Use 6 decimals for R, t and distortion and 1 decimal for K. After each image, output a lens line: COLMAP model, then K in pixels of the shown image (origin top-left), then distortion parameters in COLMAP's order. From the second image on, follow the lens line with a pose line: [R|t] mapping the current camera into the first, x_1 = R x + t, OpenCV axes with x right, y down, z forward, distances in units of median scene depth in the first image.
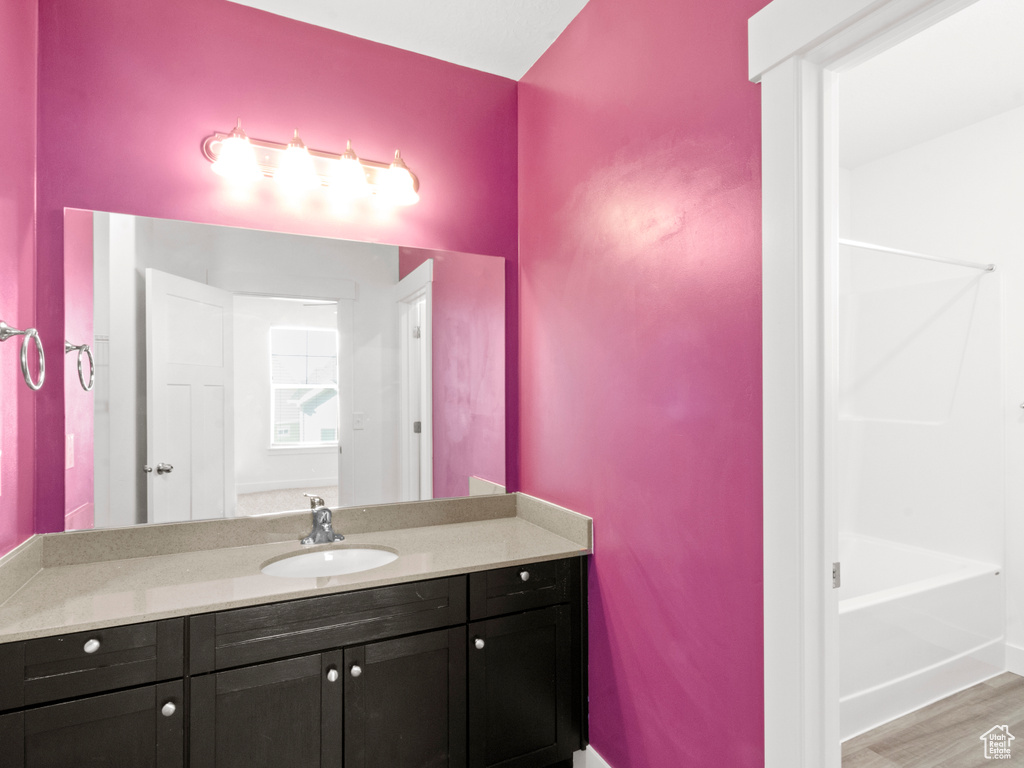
lens RADIAL K [[545.8, 0, 514.8], [0, 545.8, 379.6], [0, 0, 1]] dist [-0.001286, -0.000399]
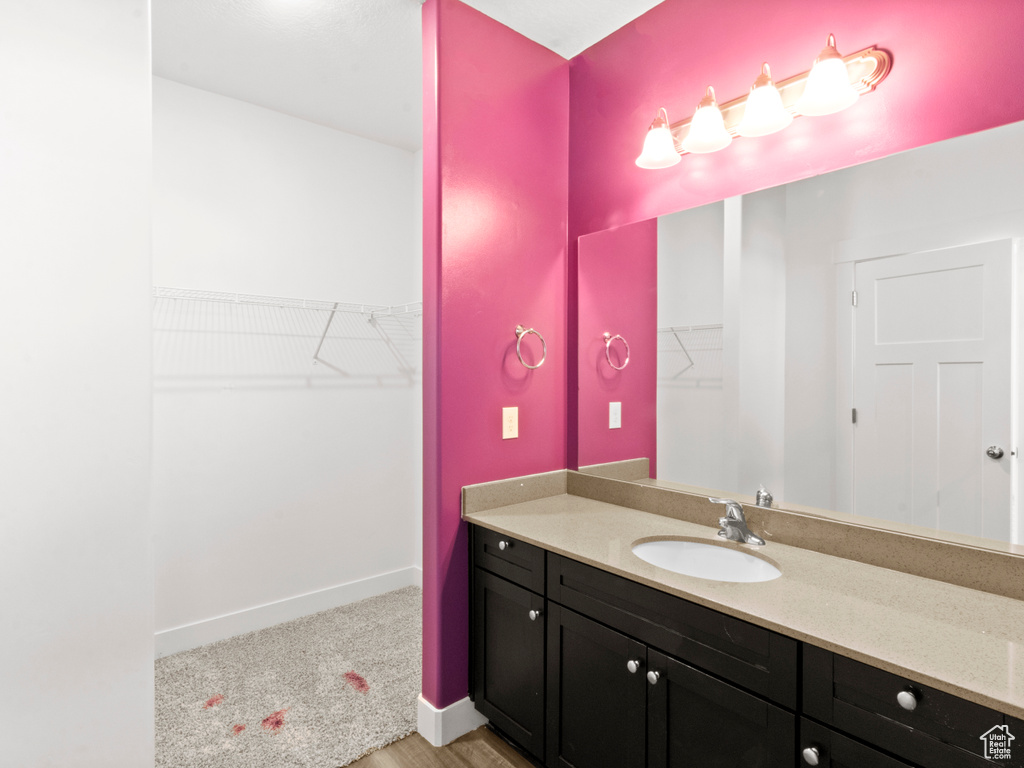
lens RADIAL K [[538.9, 0, 514.1], [0, 538.9, 377.4], [0, 0, 1]] dist [0.000250, -0.000026]
pose [[0.252563, 0.010540, -0.967523, 0.464399], [0.021873, 0.999623, 0.016599, 0.012723], [0.967333, -0.025355, 0.252237, 0.502719]]
